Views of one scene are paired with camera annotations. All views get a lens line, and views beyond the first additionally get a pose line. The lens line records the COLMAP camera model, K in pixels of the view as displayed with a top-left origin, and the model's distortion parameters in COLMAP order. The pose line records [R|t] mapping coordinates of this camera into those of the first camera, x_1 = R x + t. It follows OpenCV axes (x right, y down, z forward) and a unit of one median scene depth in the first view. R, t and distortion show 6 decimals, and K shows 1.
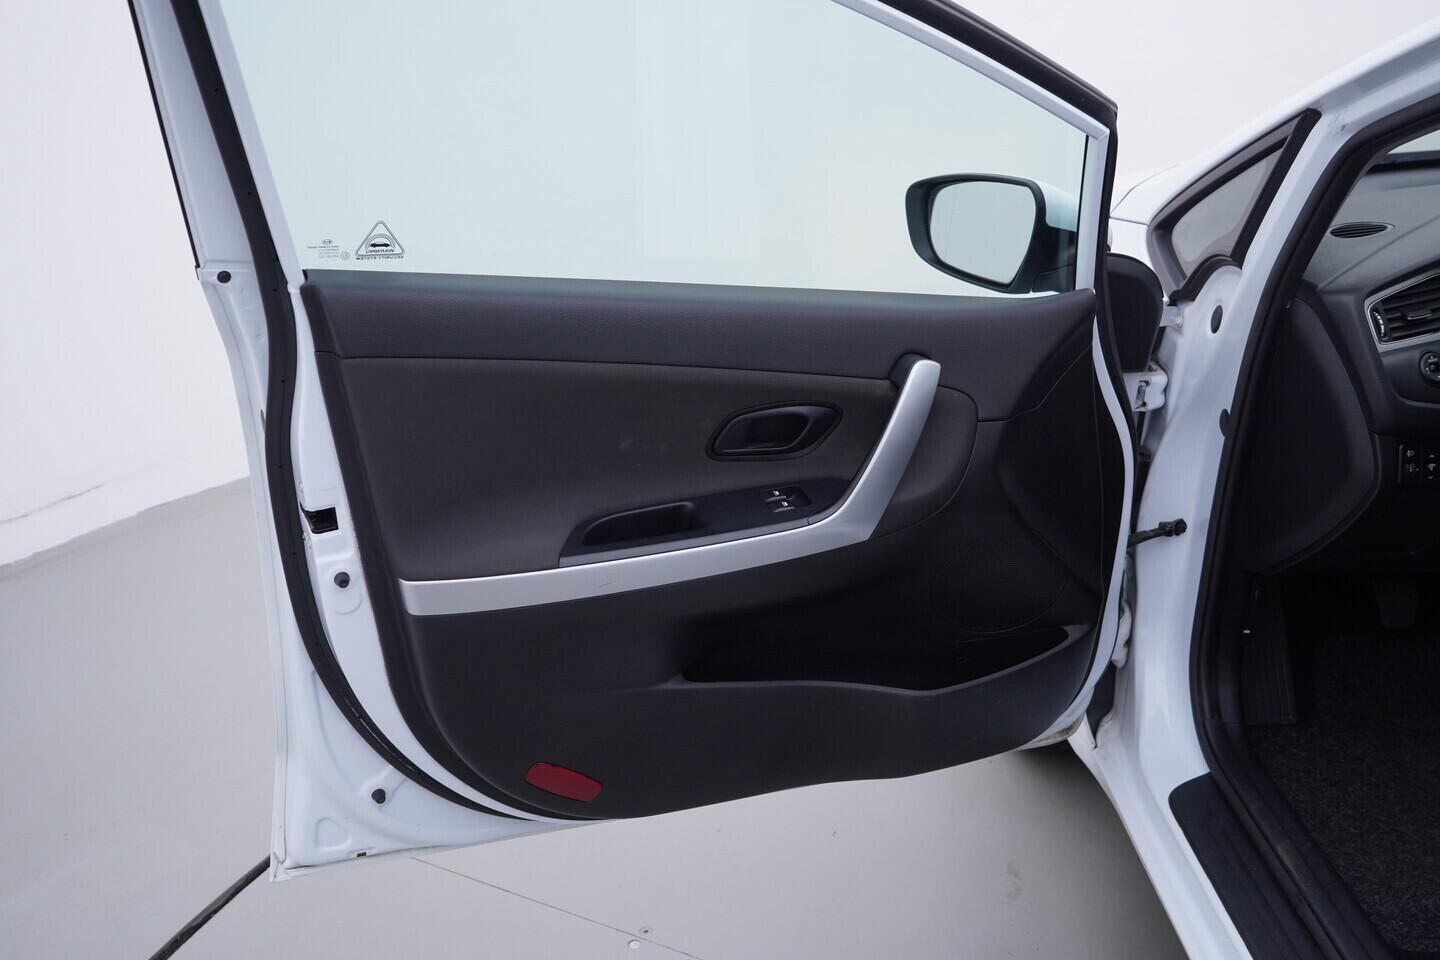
lens RADIAL K [[1498.8, 0, 720.0], [0, 1498.8, 480.0], [0, 0, 1]] dist [-0.003149, 0.013431]
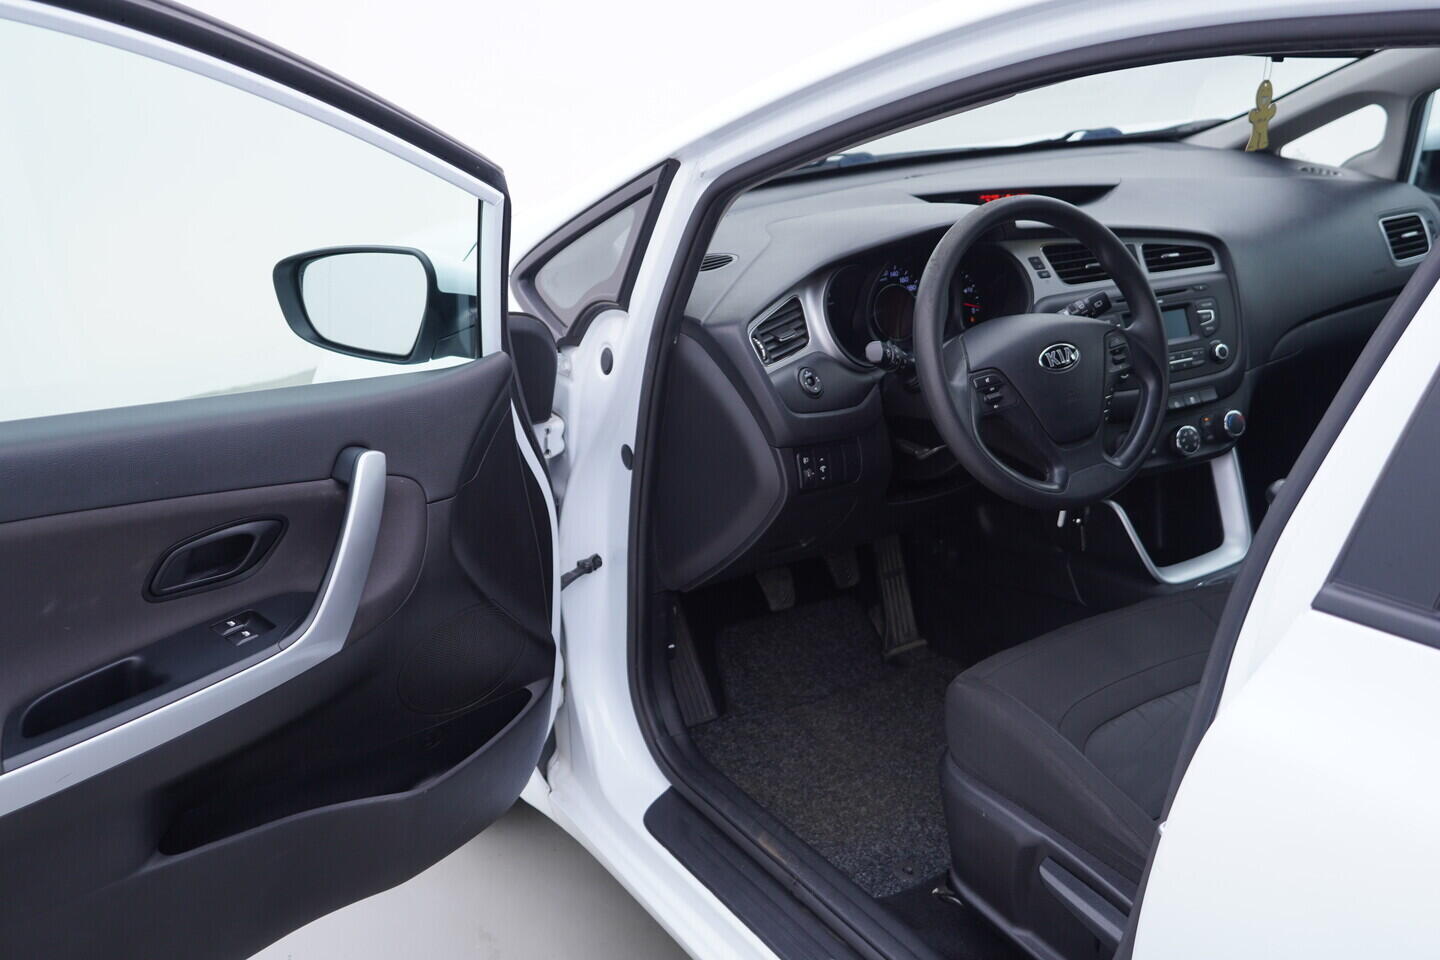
lens RADIAL K [[1498.8, 0, 720.0], [0, 1498.8, 480.0], [0, 0, 1]] dist [-0.003149, 0.013431]
pose [[0.854802, -0.176749, 0.487928, -0.131045], [0.181859, 0.982615, 0.037346, -0.054269], [-0.486046, 0.056811, 0.872085, 0.063938]]
